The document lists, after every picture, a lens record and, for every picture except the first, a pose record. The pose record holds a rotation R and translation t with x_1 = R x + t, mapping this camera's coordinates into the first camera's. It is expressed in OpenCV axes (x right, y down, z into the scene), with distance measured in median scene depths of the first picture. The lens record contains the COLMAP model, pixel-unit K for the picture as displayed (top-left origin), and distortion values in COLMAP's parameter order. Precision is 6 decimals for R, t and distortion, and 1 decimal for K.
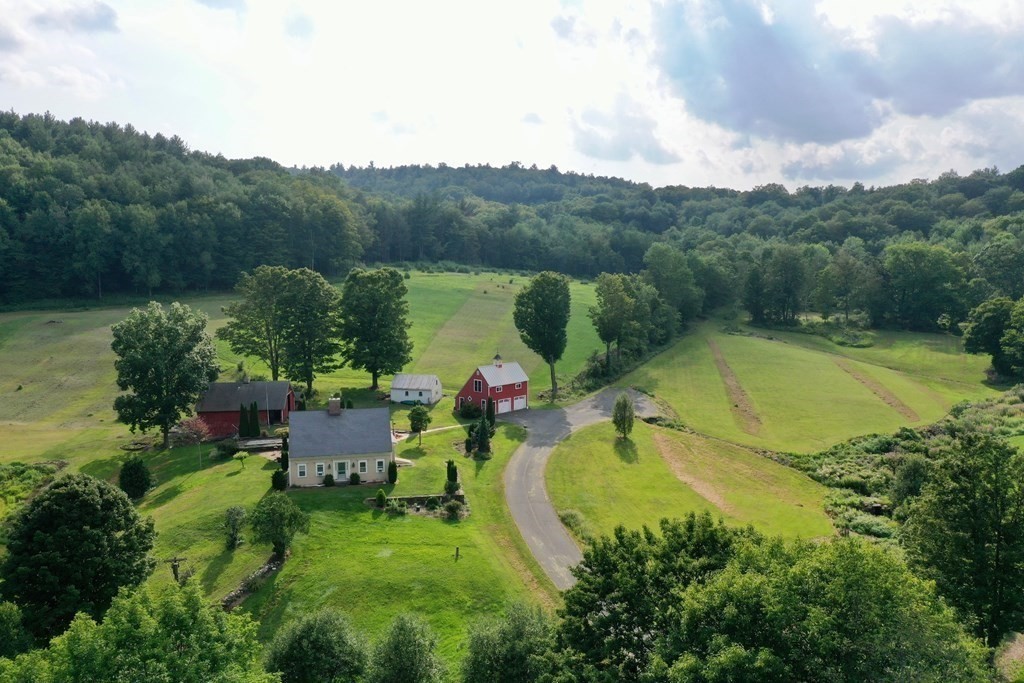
lens RADIAL K [[804.2, 0, 512.9], [0, 804.2, 337.9], [0, 0, 1]] dist [0.000260, 0.025982]
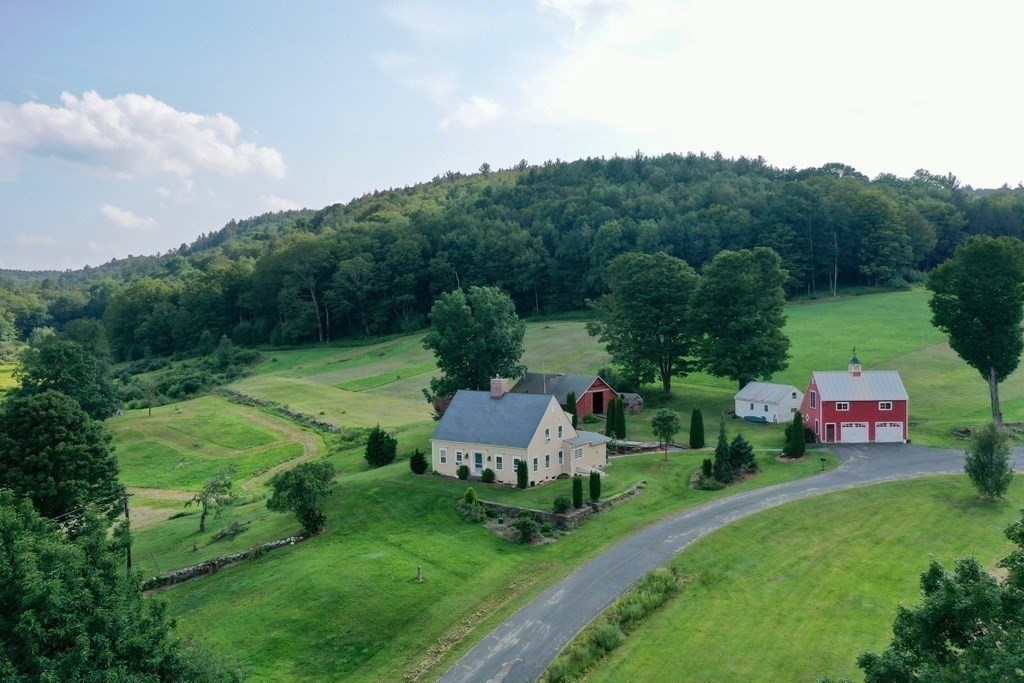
lens RADIAL K [[804.2, 0, 508.7], [0, 804.2, 343.4], [0, 0, 1]] dist [0.000260, 0.025982]
pose [[0.652099, 0.019512, -0.757883, 0.281529], [-0.058346, 0.997996, -0.024508, 0.039835], [0.755885, 0.060201, 0.651930, 0.313563]]
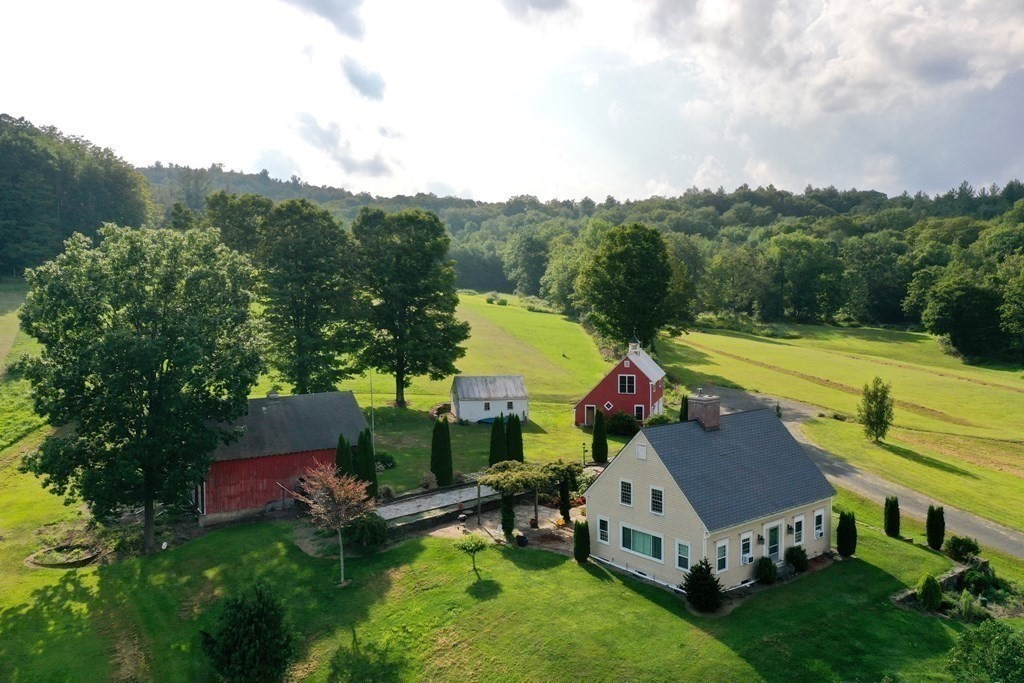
lens RADIAL K [[804.2, 0, 511.4], [0, 804.2, 336.6], [0, 0, 1]] dist [0.000260, 0.025982]
pose [[0.907662, -0.026361, 0.418873, -0.354939], [0.043452, 0.998565, -0.031314, 0.034473], [-0.417446, 0.046623, 0.907505, 0.416492]]
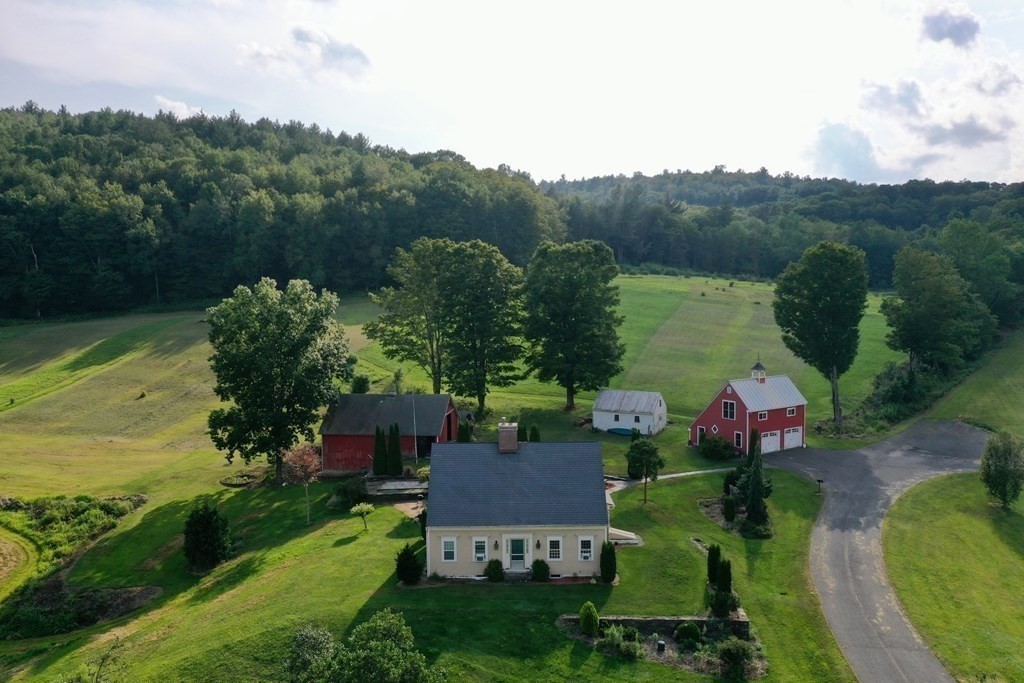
lens RADIAL K [[804.2, 0, 510.6], [0, 804.2, 338.4], [0, 0, 1]] dist [0.000260, 0.025982]
pose [[0.972465, 0.009477, -0.232858, -0.058064], [-0.015998, 0.999531, -0.026130, 0.019738], [0.232501, 0.029135, 0.972160, 0.295646]]
